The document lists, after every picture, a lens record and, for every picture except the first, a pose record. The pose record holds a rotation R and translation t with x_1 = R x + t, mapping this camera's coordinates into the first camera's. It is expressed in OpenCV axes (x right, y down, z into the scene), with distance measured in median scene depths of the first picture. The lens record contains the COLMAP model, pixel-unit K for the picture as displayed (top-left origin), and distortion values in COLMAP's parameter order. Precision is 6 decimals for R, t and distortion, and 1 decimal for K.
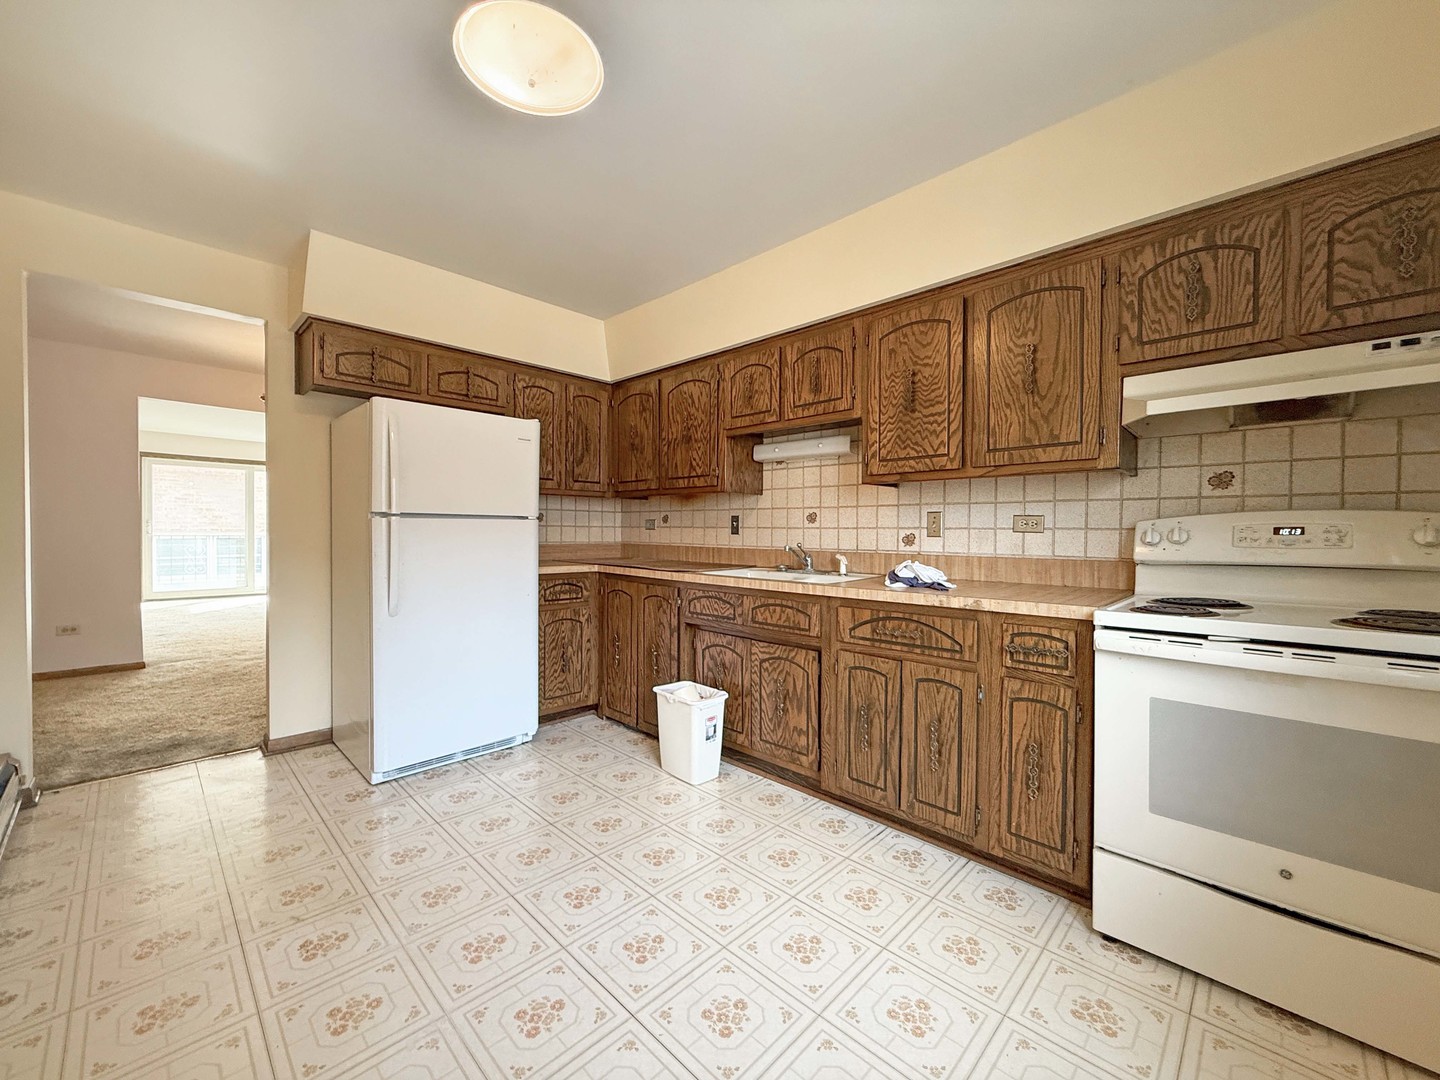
lens RADIAL K [[577.4, 0, 714.9], [0, 577.4, 560.3], [0, 0, 1]] dist [0.000825, -0.000001]
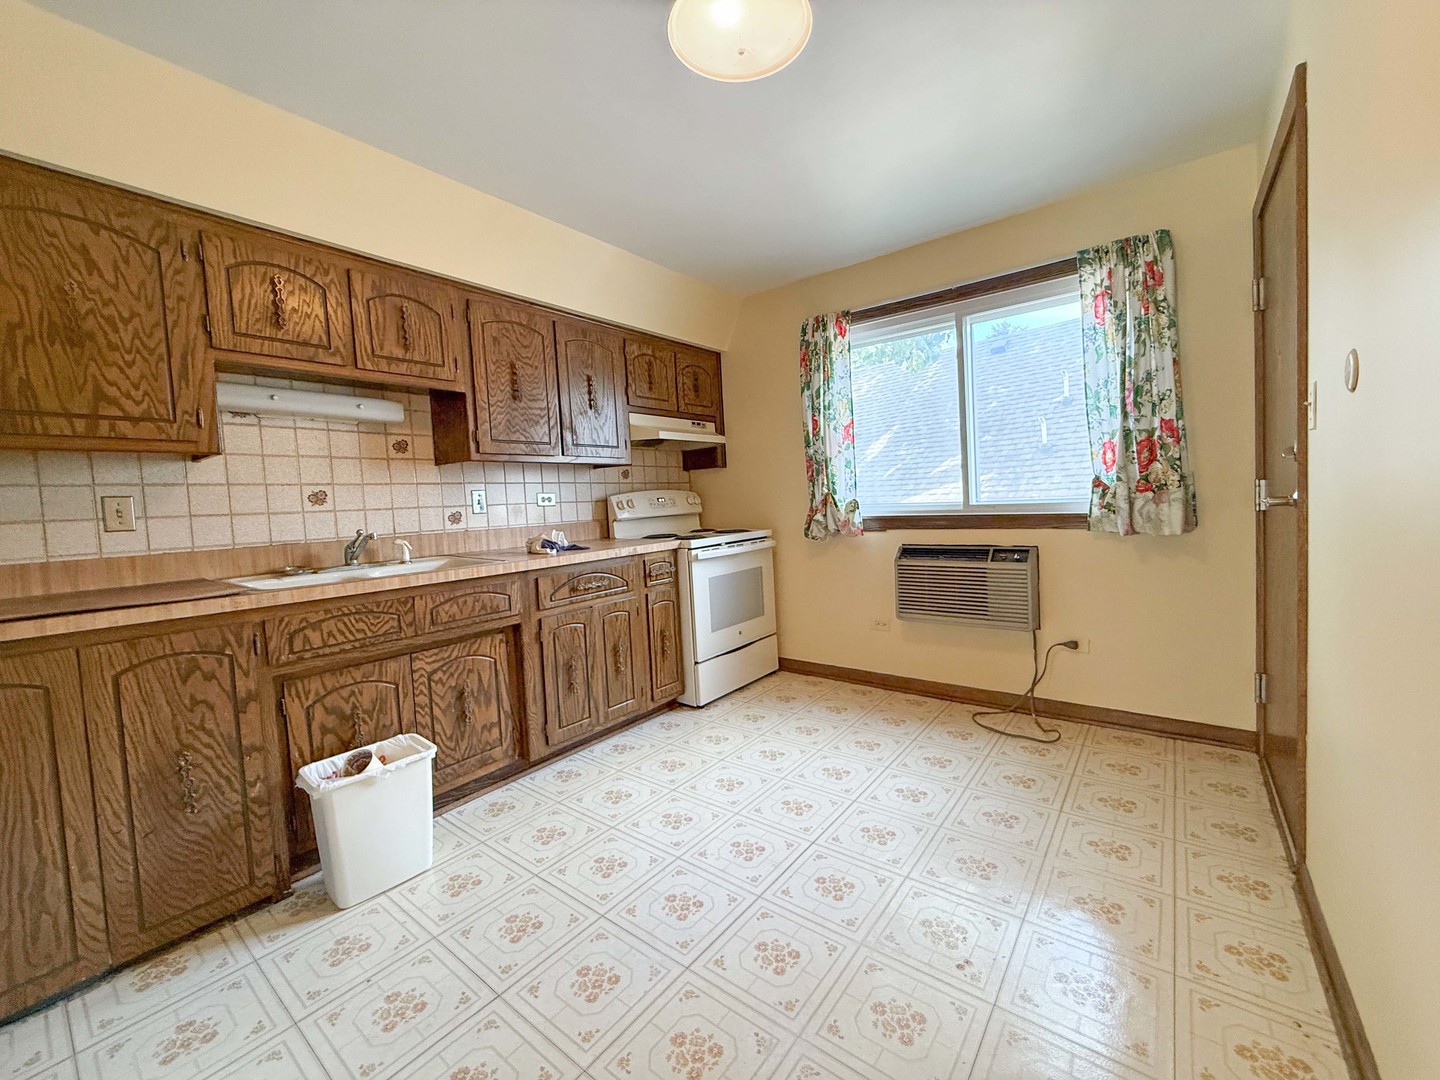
lens RADIAL K [[576.6, 0, 720.0], [0, 576.6, 540.0], [0, 0, 1]] dist [-0.000665, -0.000129]
pose [[-0.117832, -0.072187, 0.990406, -0.785275], [0.092902, 0.992179, 0.083369, -0.041275], [-0.988678, 0.101835, -0.110204, 0.708018]]
